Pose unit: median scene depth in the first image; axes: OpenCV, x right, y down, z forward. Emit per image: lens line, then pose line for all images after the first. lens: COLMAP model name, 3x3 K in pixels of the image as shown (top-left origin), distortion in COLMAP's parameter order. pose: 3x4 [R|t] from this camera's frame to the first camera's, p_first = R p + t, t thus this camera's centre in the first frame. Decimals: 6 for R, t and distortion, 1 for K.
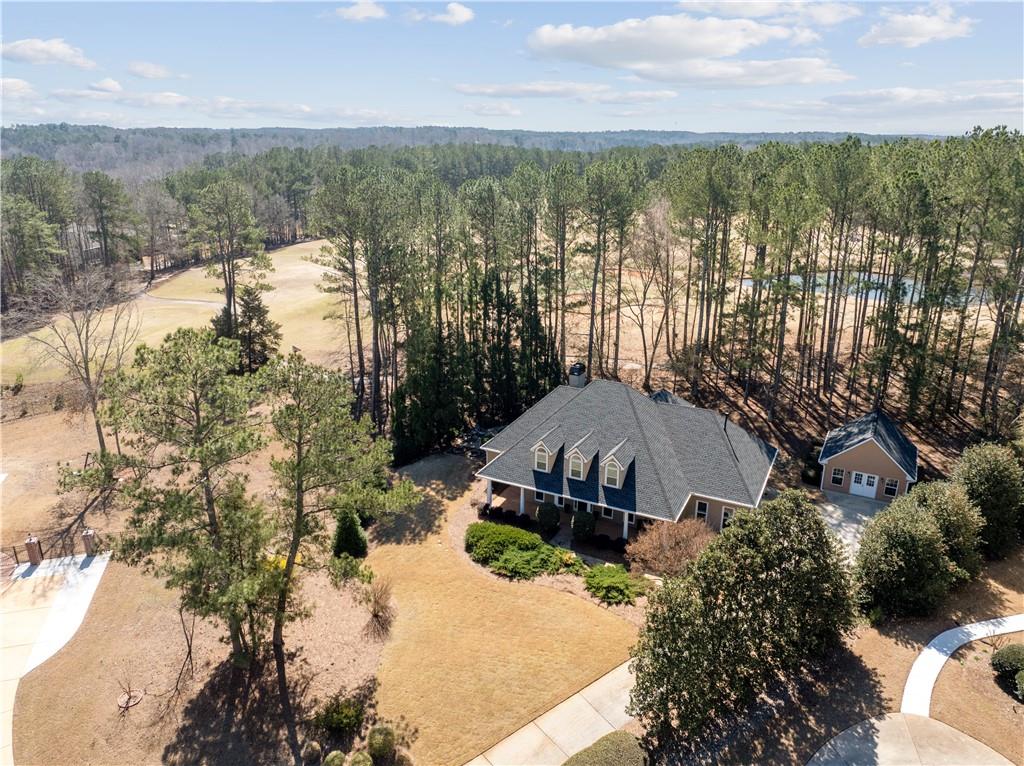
lens RADIAL K [[723.7, 0, 513.4], [0, 723.7, 382.4], [0, 0, 1]] dist [-0.005742, -0.002064]
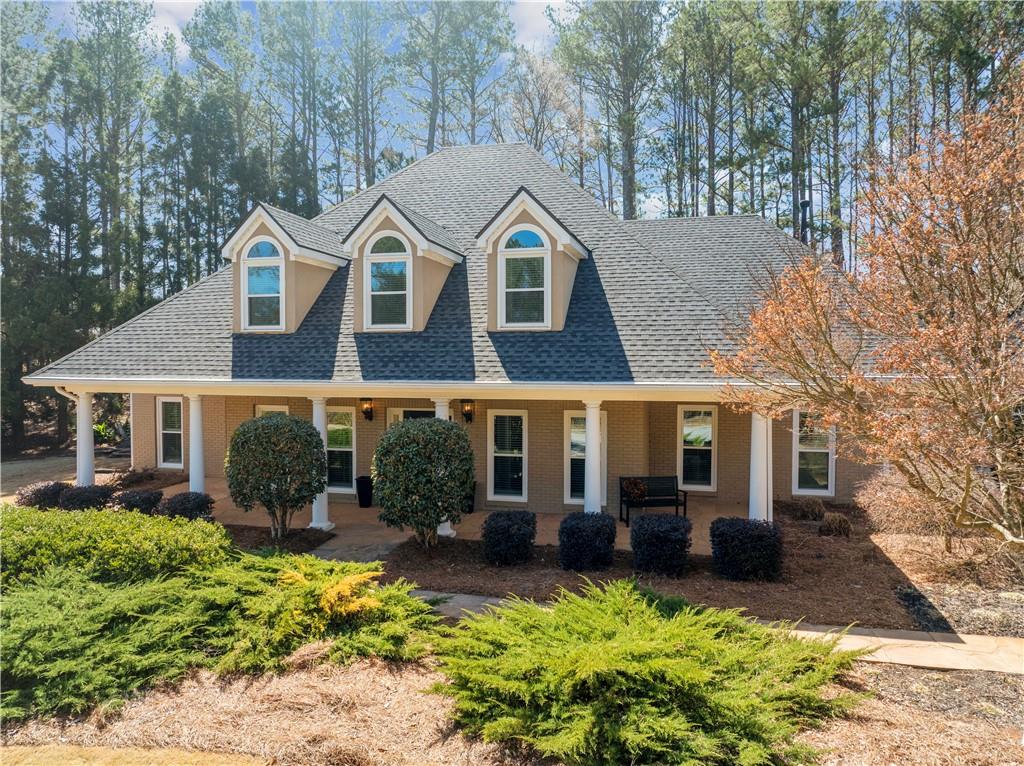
lens RADIAL K [[723.7, 0, 512.1], [0, 723.7, 381.7], [0, 0, 1]] dist [-0.005742, -0.002064]
pose [[0.971585, 0.007899, 0.236561, 0.071217], [0.064374, 0.952951, -0.296209, 0.247356], [-0.227771, 0.303021, 0.925364, 0.787267]]
